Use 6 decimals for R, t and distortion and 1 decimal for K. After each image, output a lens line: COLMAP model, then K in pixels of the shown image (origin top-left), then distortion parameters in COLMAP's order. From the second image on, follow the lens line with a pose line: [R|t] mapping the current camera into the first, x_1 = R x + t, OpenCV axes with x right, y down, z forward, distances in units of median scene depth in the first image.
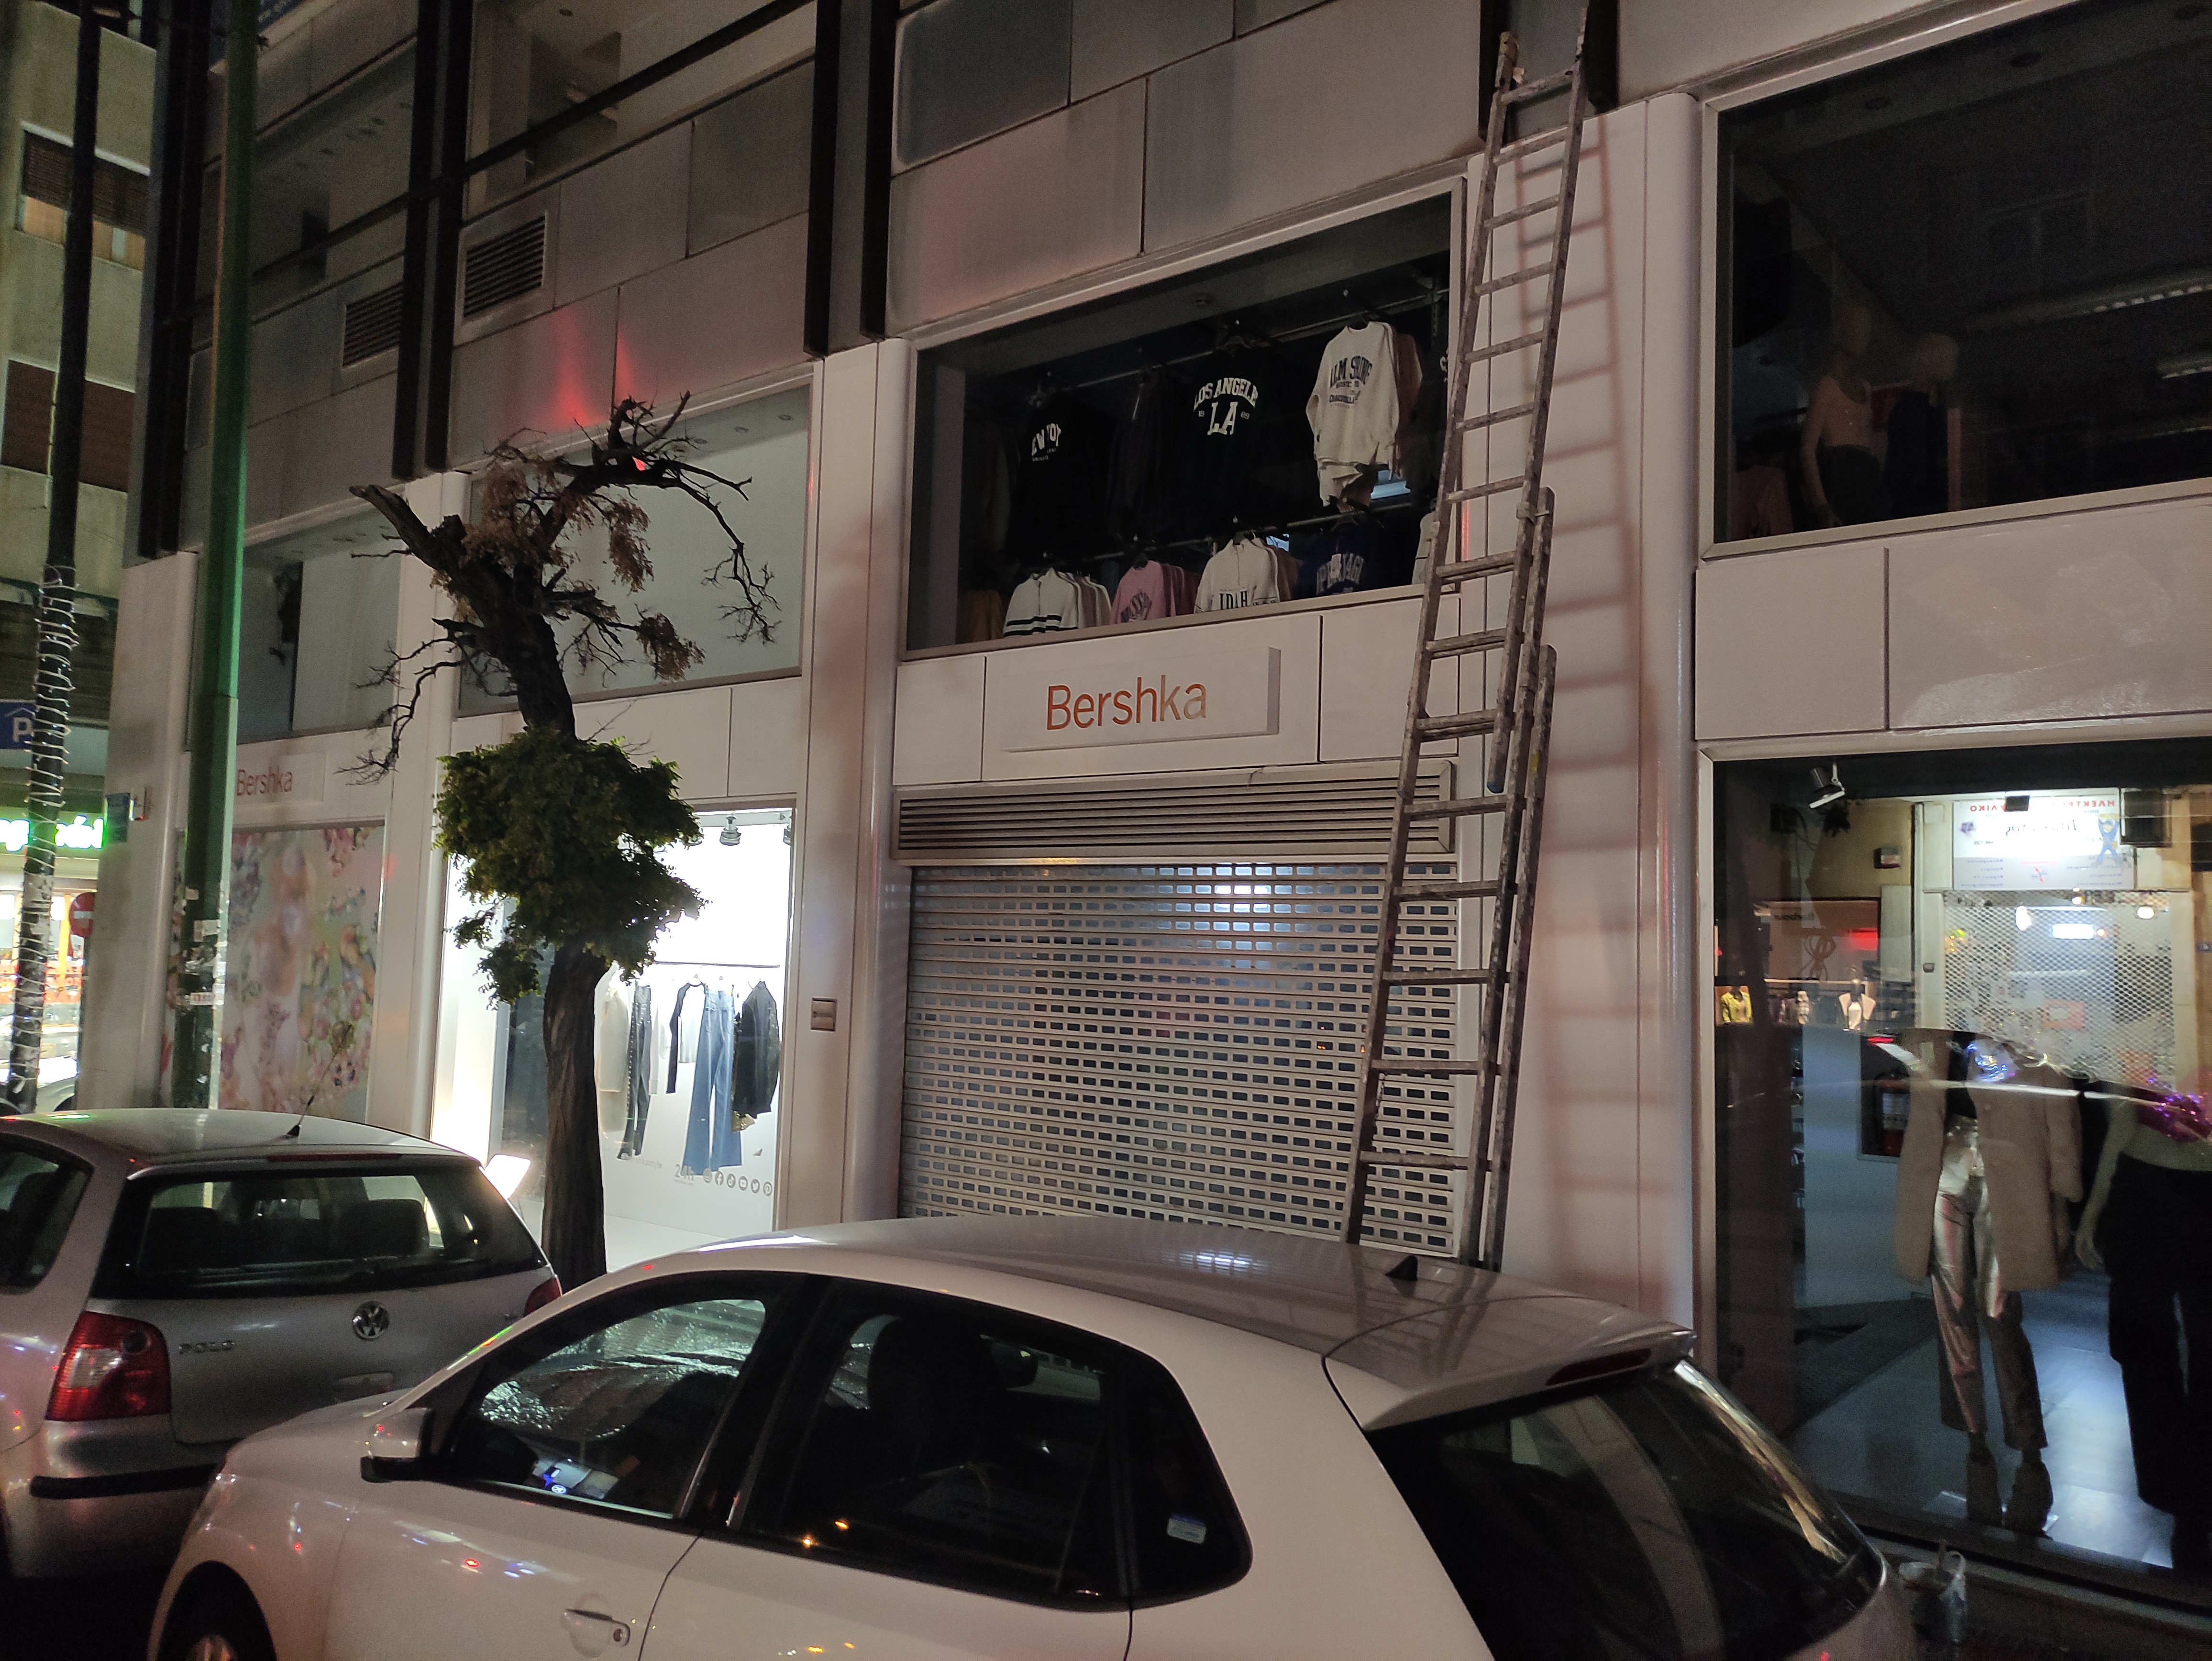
lens RADIAL K [[1608.8, 0, 1115.0], [0, 1608.8, 828.4], [0, 0, 1]] dist [0.051255, -0.043836]
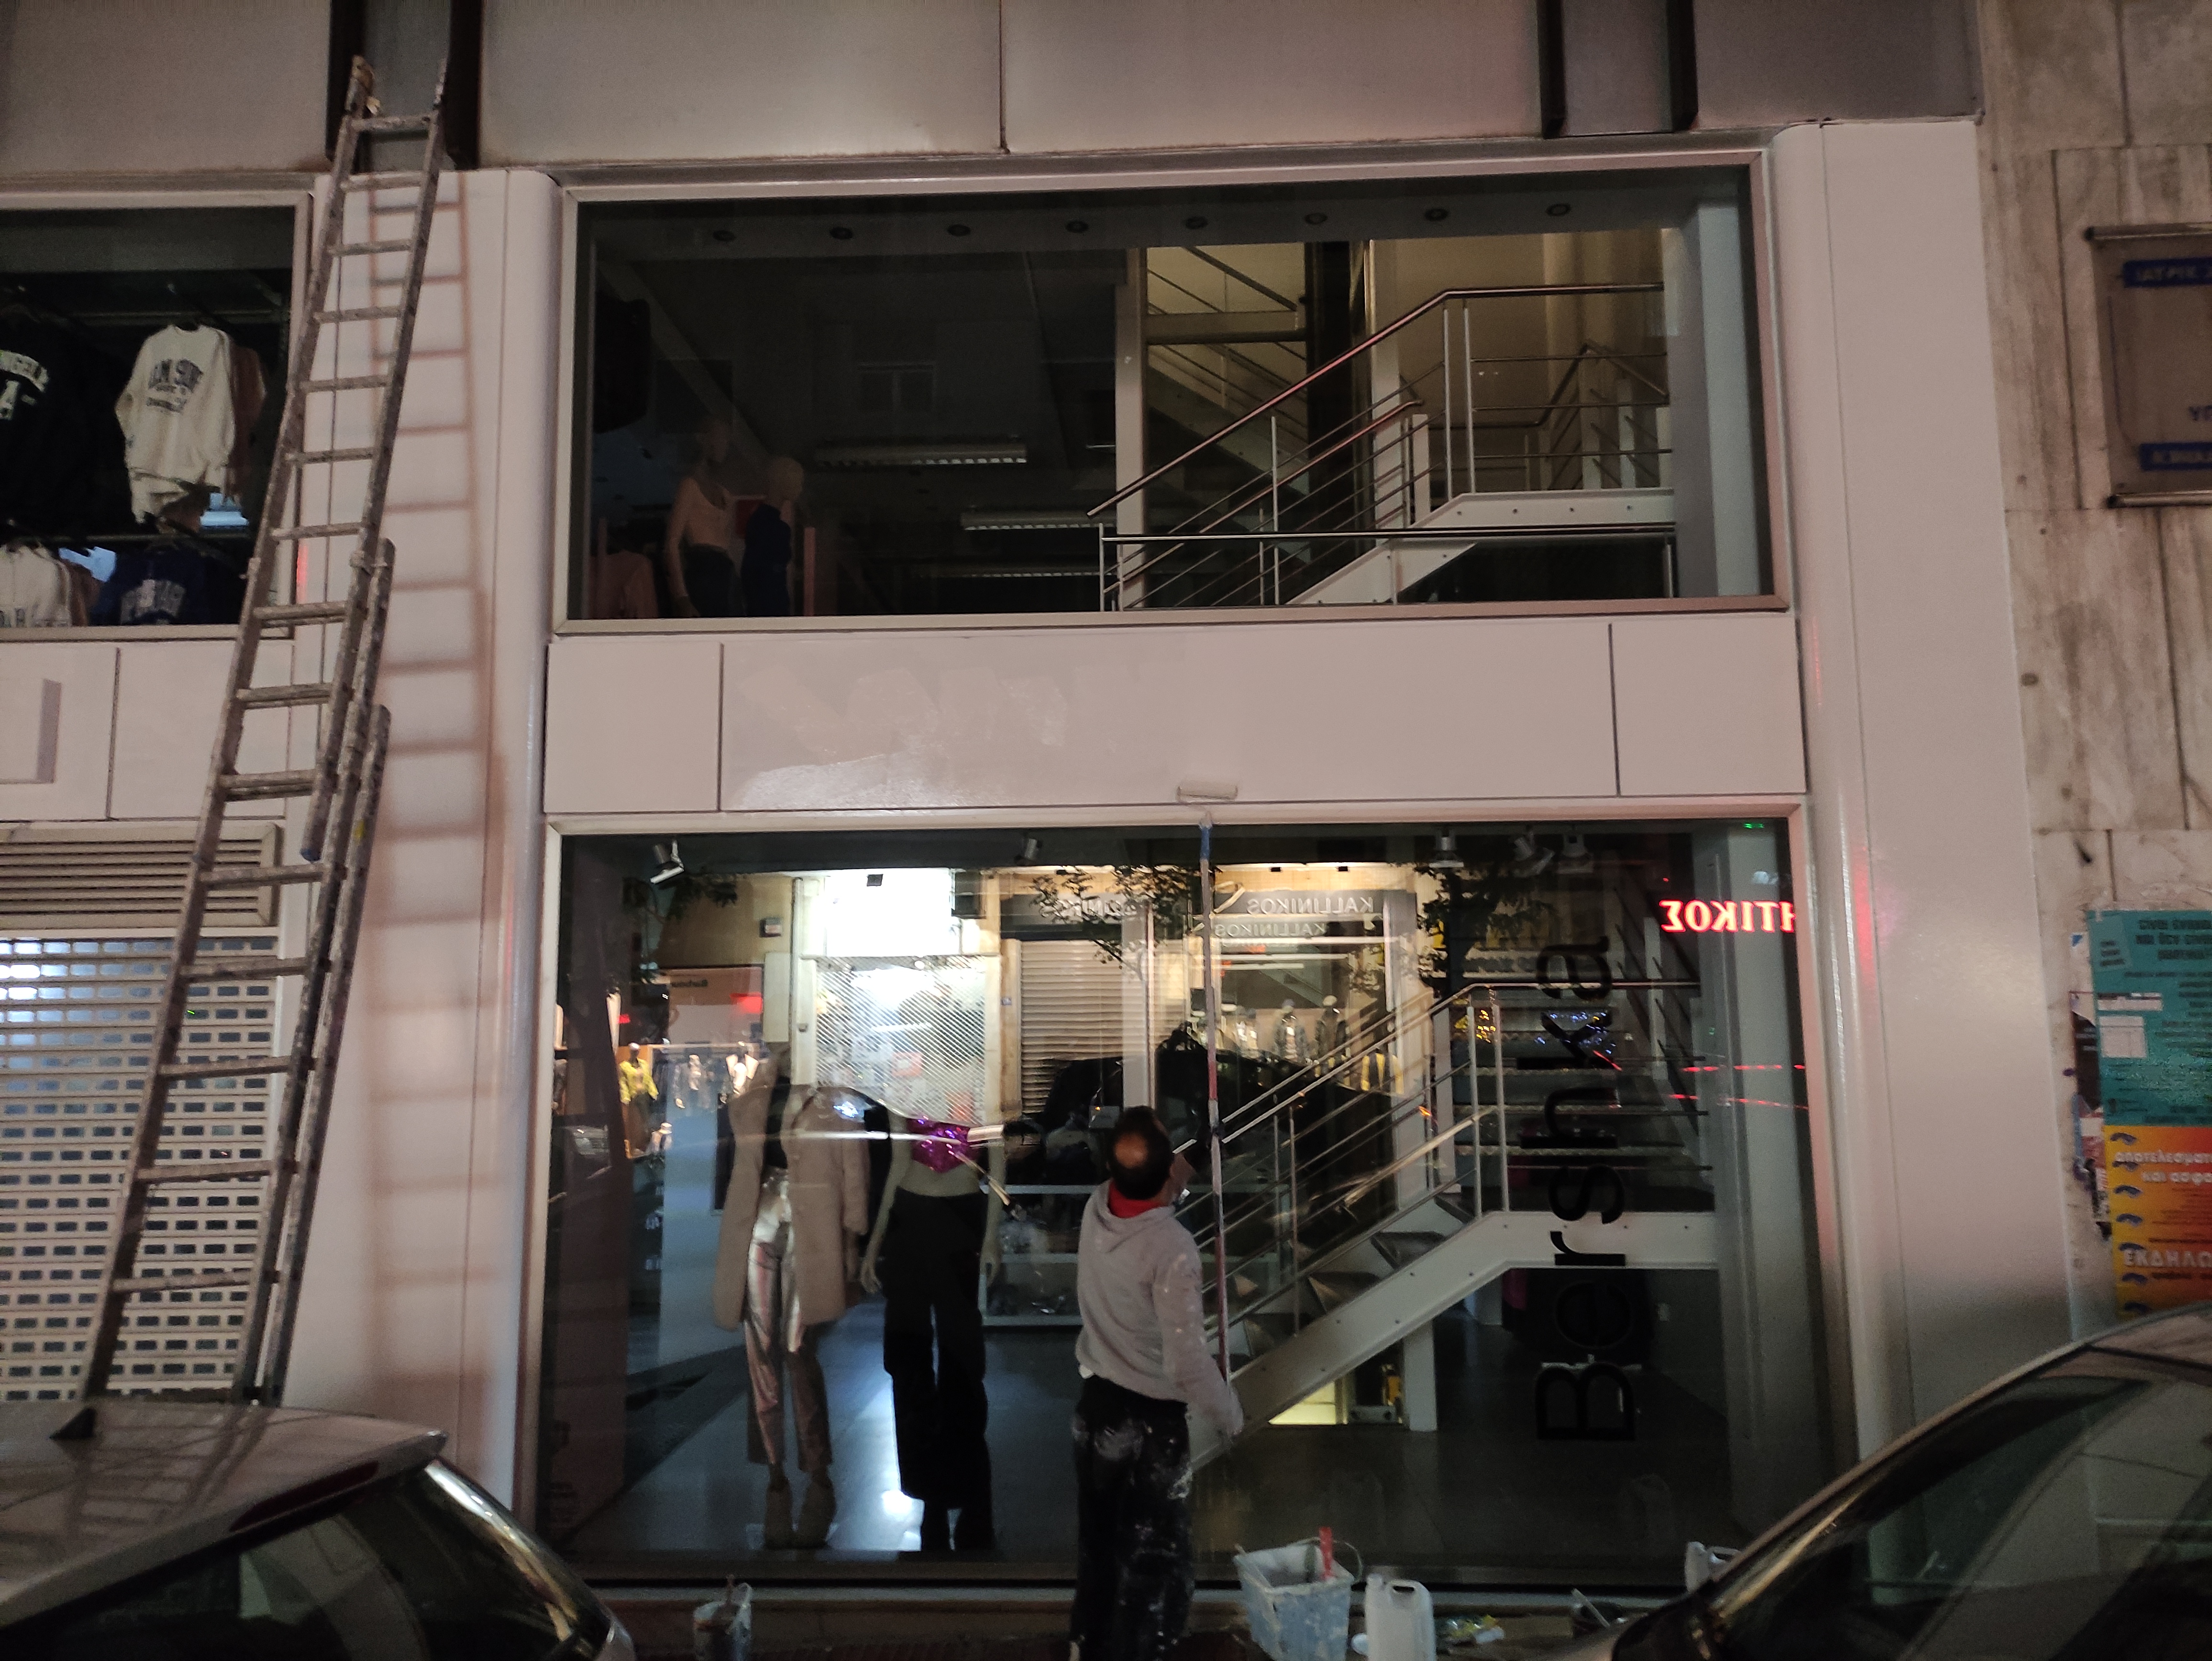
lens RADIAL K [[1608.8, 0, 1115.0], [0, 1608.8, 828.4], [0, 0, 1]] dist [0.051255, -0.043836]
pose [[0.794653, 0.037545, 0.605902, 0.032575], [-0.011130, 0.998819, -0.047295, -0.001643], [-0.606962, 0.030840, 0.794132, -0.005358]]
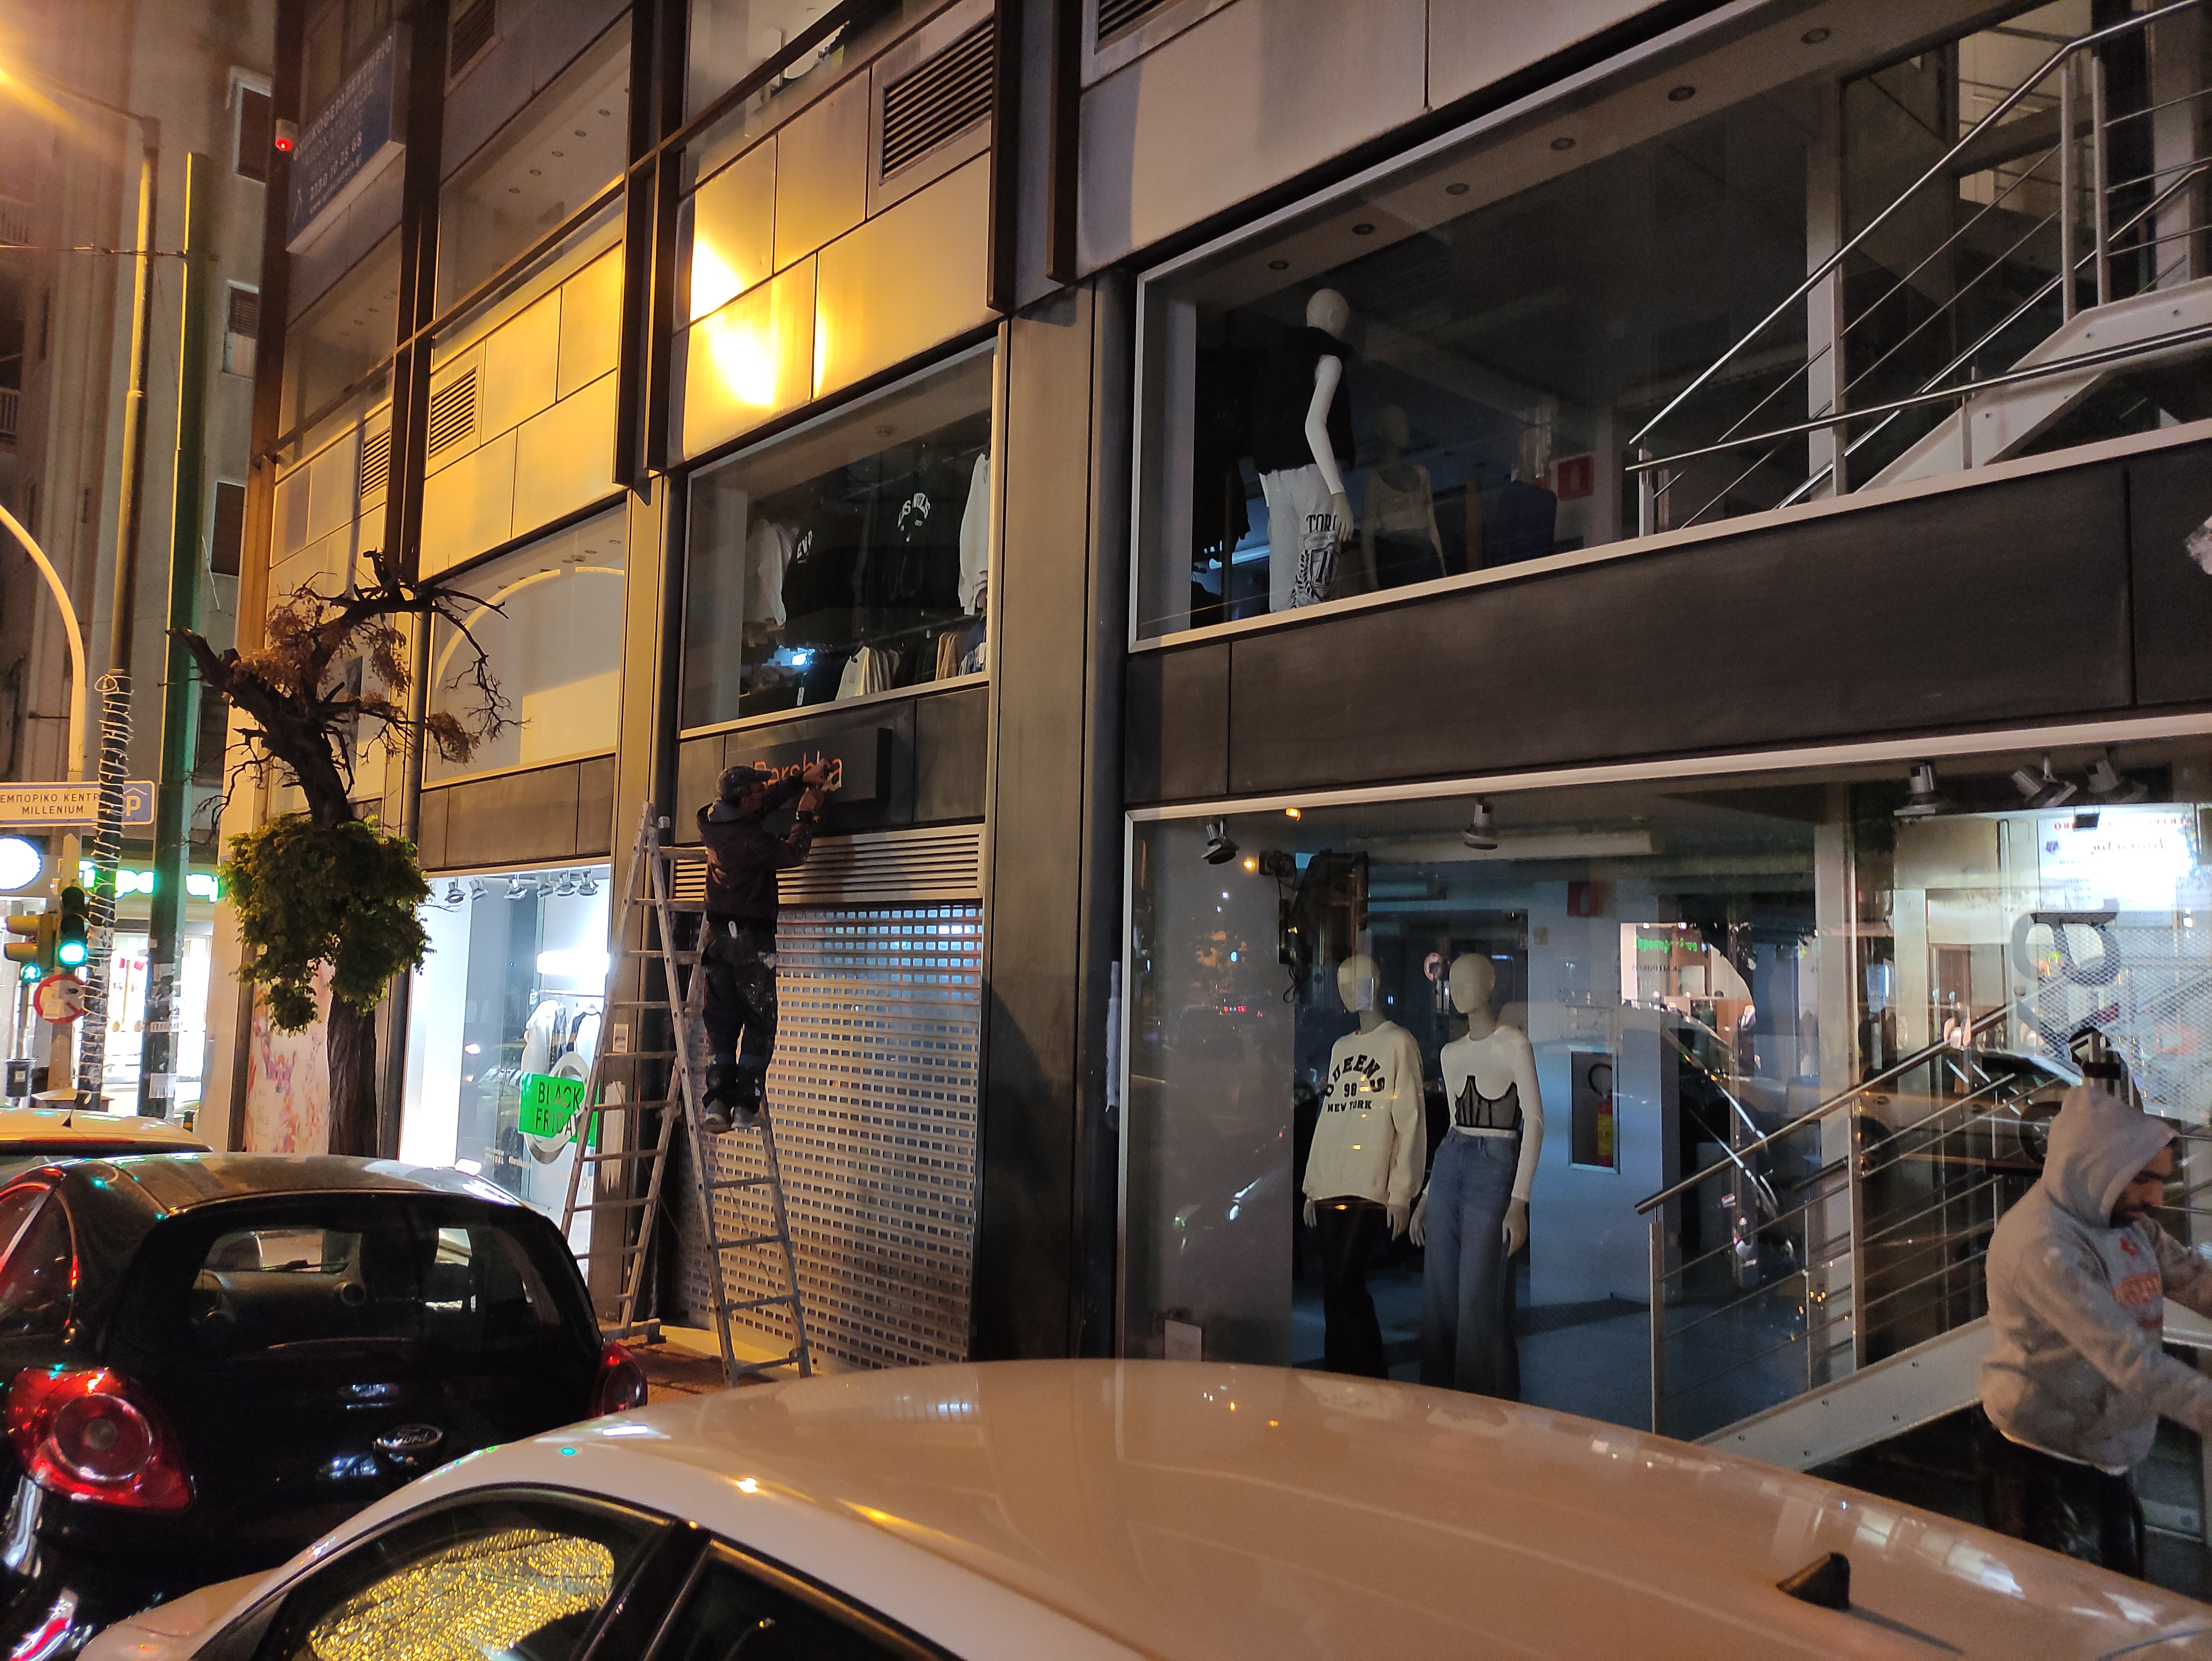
lens RADIAL K [[1601.6, 0, 1105.4], [0, 1601.6, 823.9], [0, 0, 1]] dist [0.049091, -0.050463]
pose [[0.987140, -0.022236, -0.158304, 2.809416], [0.019002, 0.999579, -0.021913, -0.083024], [0.158724, 0.018623, 0.987147, -0.895894]]
